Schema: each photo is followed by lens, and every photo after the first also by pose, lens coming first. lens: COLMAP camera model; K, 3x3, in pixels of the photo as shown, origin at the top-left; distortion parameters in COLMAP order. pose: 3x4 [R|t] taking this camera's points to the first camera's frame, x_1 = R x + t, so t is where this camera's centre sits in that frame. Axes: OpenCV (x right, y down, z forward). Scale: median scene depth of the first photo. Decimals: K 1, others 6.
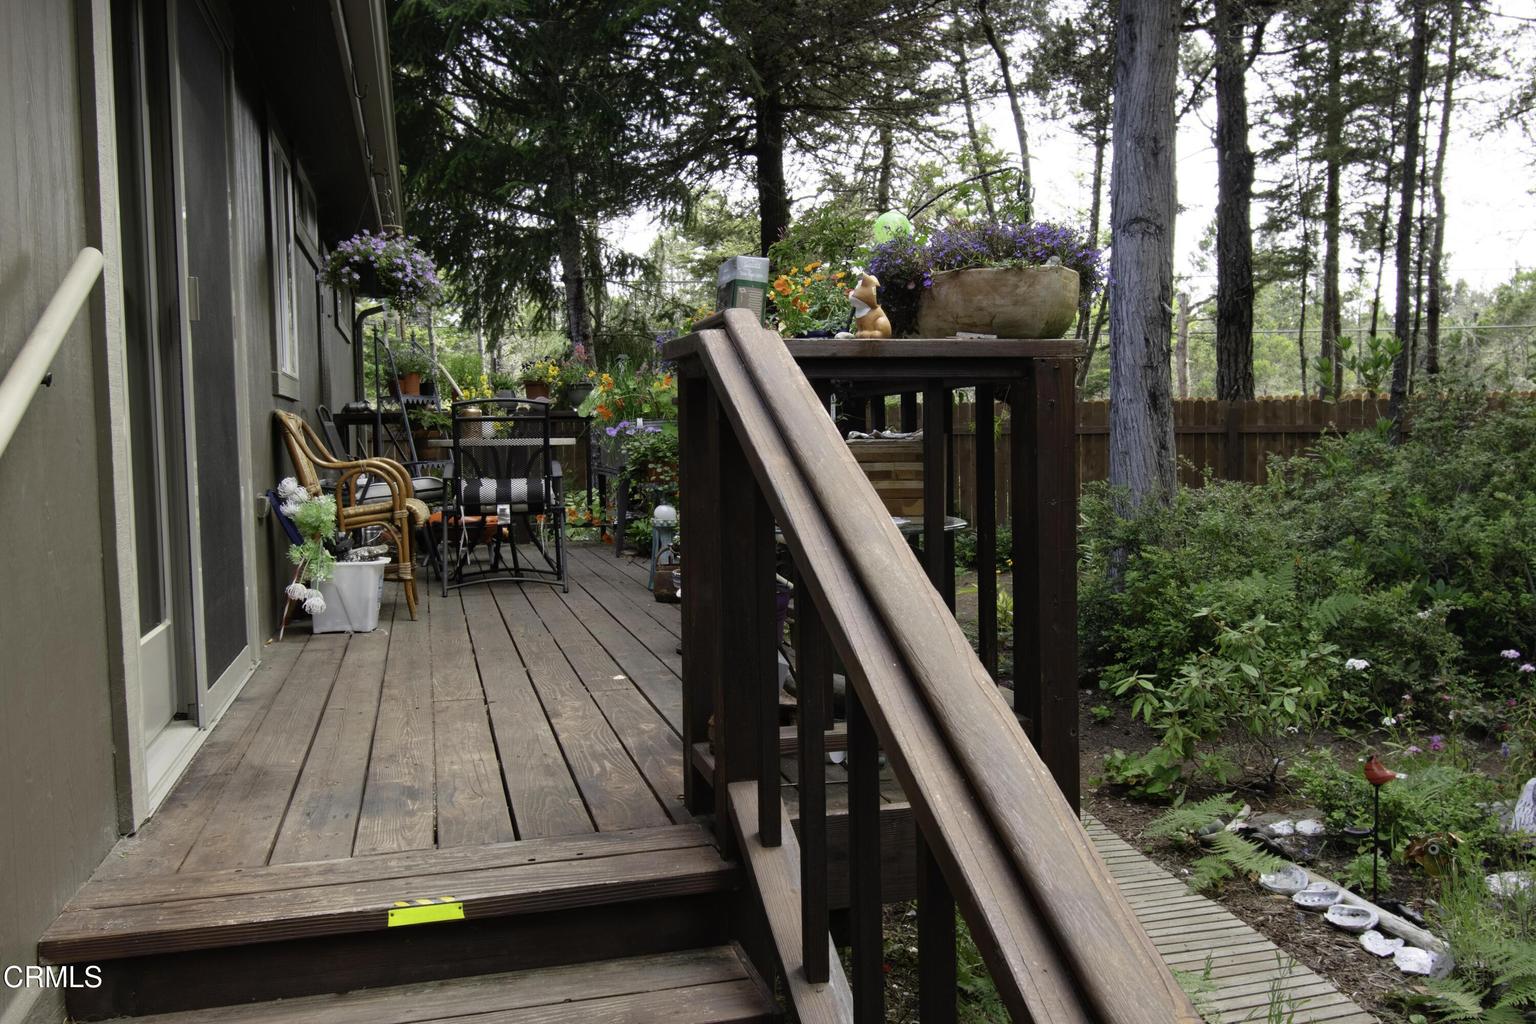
lens RADIAL K [[1275.2, 0, 767.3], [0, 1275.2, 521.2], [0, 0, 1]] dist [-0.009627, -0.011323]
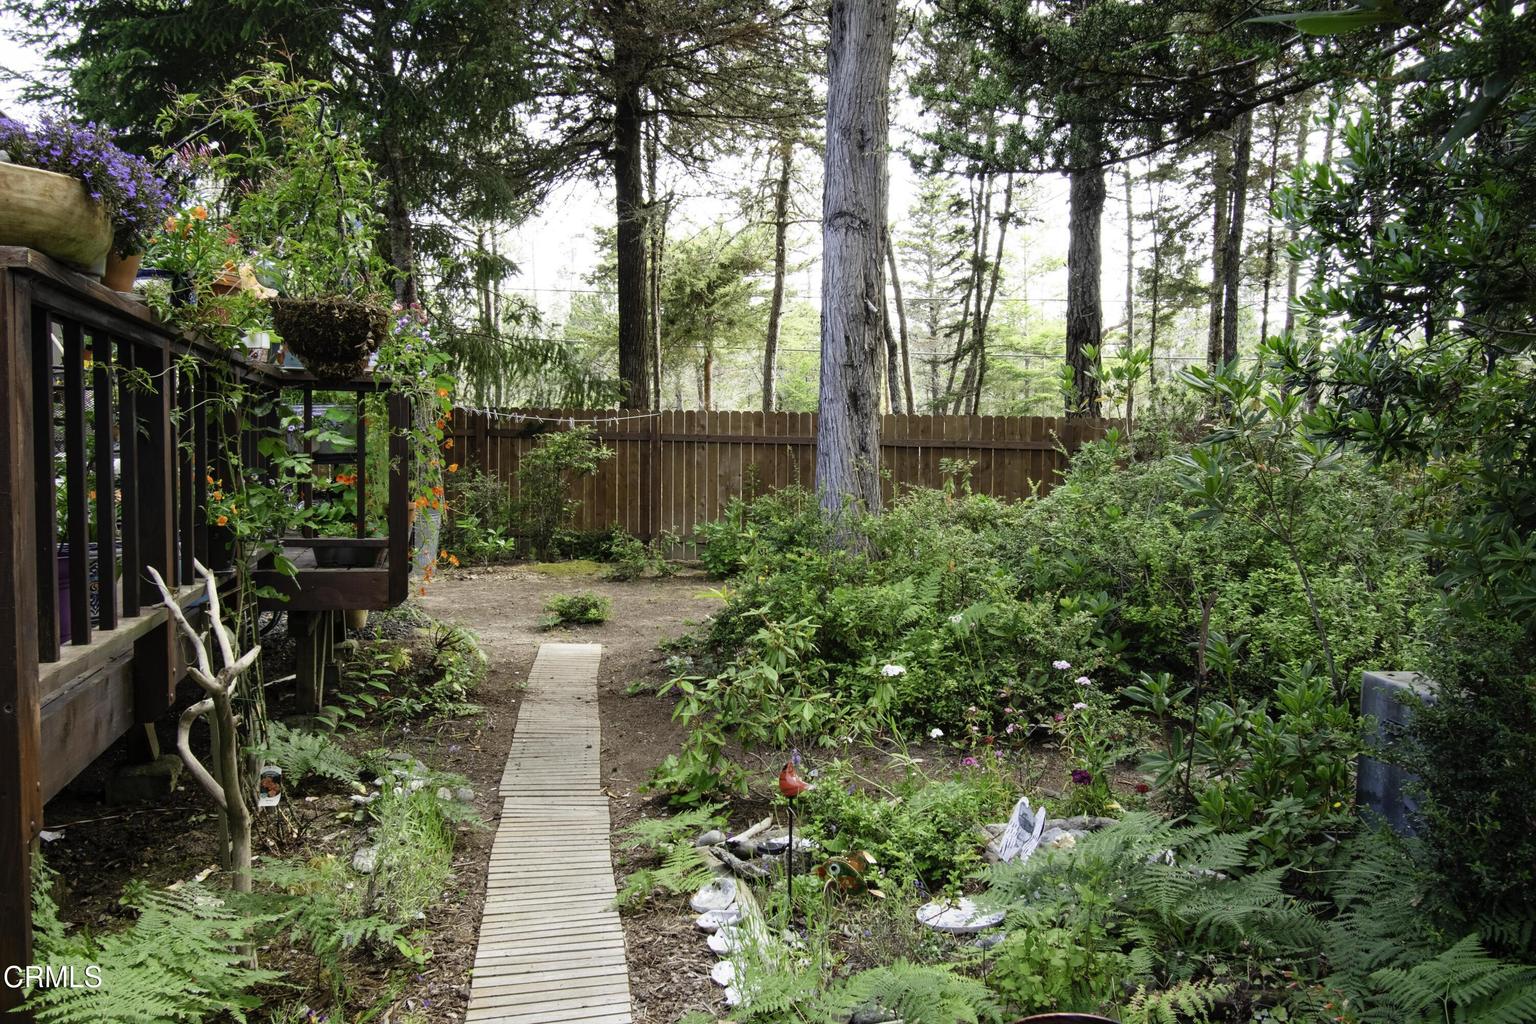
lens RADIAL K [[1254.6, 0, 764.6], [0, 1254.6, 519.8], [0, 0, 1]] dist [0.004927, -0.000618]
pose [[0.999550, 0.029731, 0.004071, 0.284918], [-0.029666, 0.999442, -0.015326, 0.014584], [-0.004524, 0.015198, 0.999874, 0.060038]]
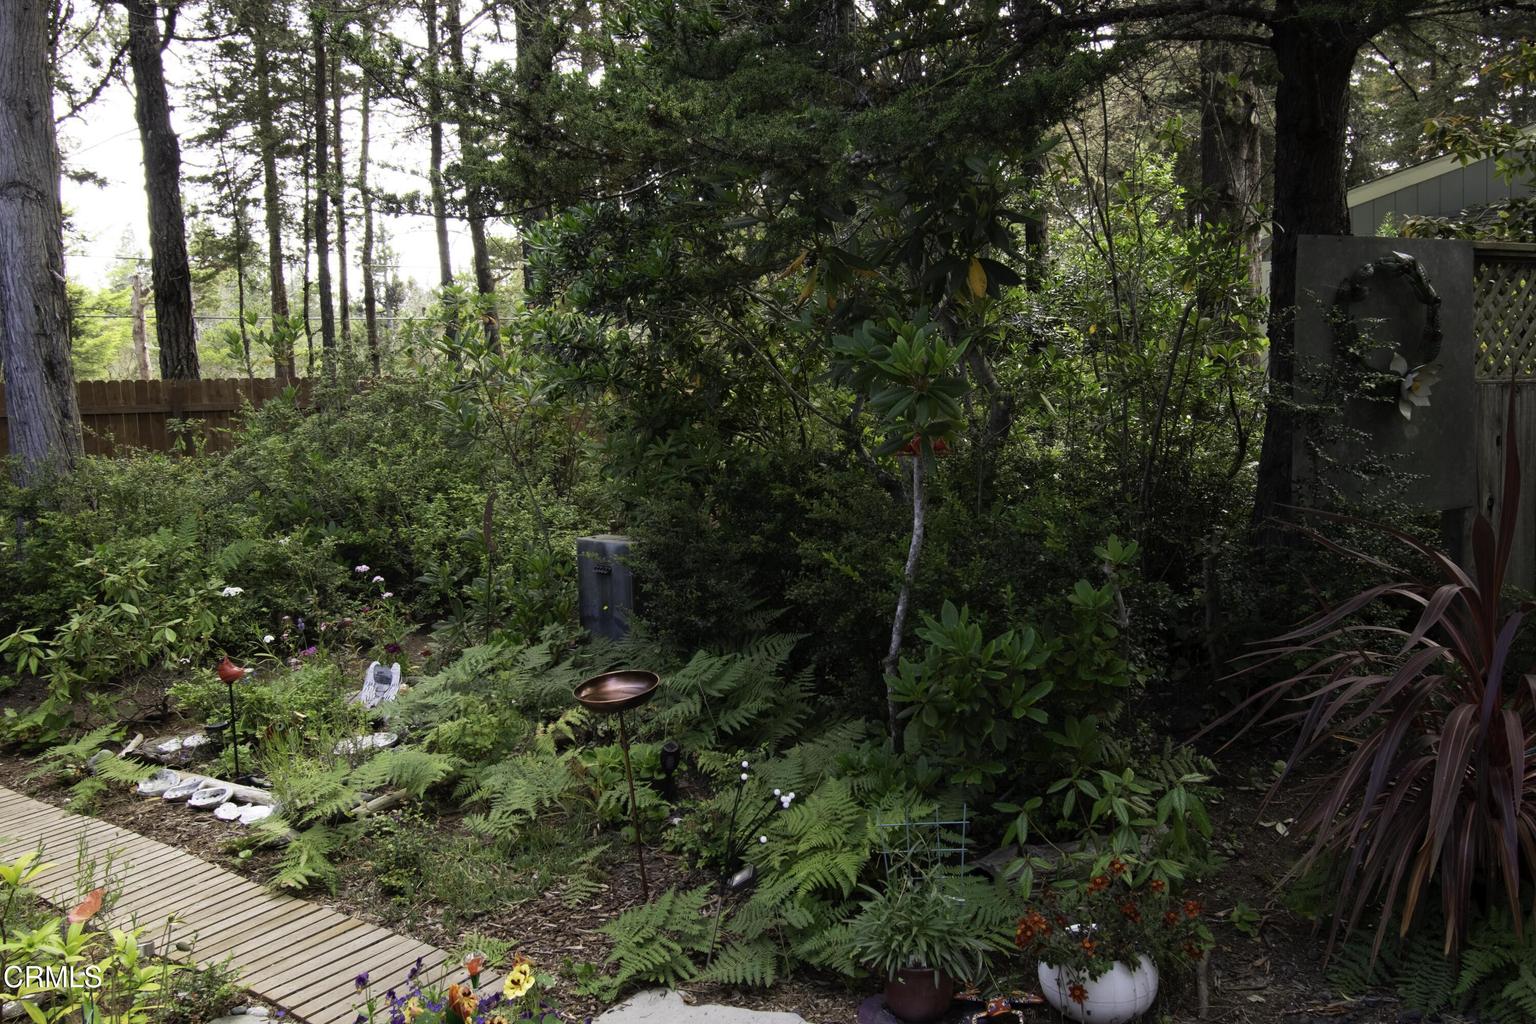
lens RADIAL K [[1275.2, 0, 766.2], [0, 1275.2, 516.5], [0, 0, 1]] dist [-0.009627, -0.011323]
pose [[0.731527, -0.077850, 0.677353, 0.040993], [0.076274, 0.996568, 0.032164, 0.036284], [-0.677532, 0.028135, 0.734955, -0.116604]]
